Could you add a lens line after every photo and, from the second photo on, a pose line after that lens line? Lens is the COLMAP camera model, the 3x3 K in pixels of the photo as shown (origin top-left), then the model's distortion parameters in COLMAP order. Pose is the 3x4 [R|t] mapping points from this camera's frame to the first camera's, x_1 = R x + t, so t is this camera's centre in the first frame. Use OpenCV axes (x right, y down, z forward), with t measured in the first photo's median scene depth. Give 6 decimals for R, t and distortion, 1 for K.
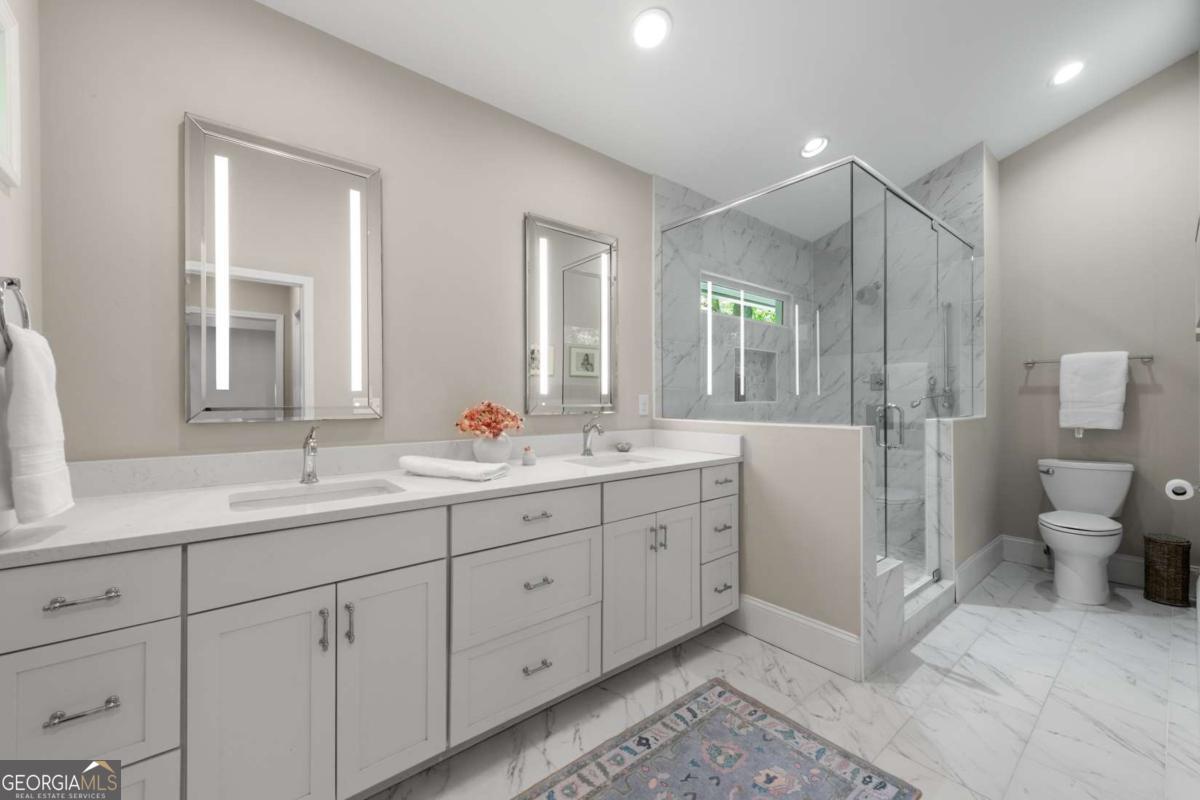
lens RADIAL K [[475.6, 0, 601.2], [0, 475.6, 401.8], [0, 0, 1]] dist [0.009773, -0.000217]
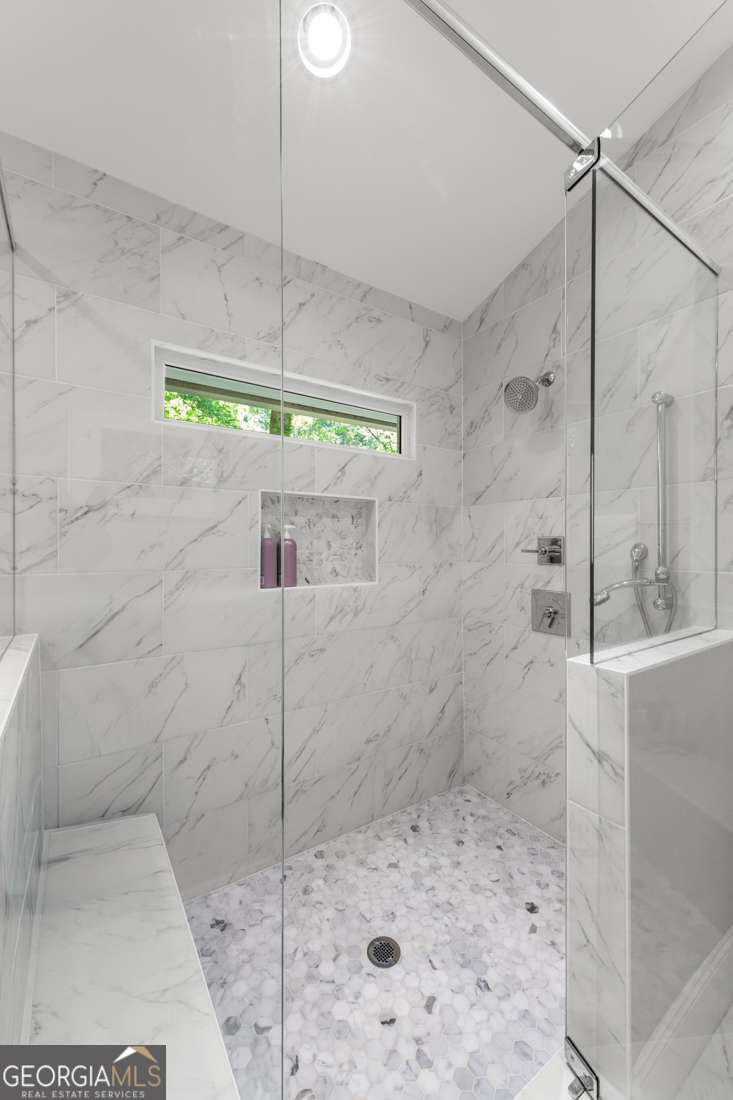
lens RADIAL K [[436.0, 0, 365.0], [0, 436.0, 545.5], [0, 0, 1]] dist [0.009773, -0.000217]
pose [[0.995596, -0.000733, -0.093740, 0.416481], [0.000458, 0.999996, -0.002950, -0.046098], [0.093742, 0.002894, 0.995592, 0.473935]]
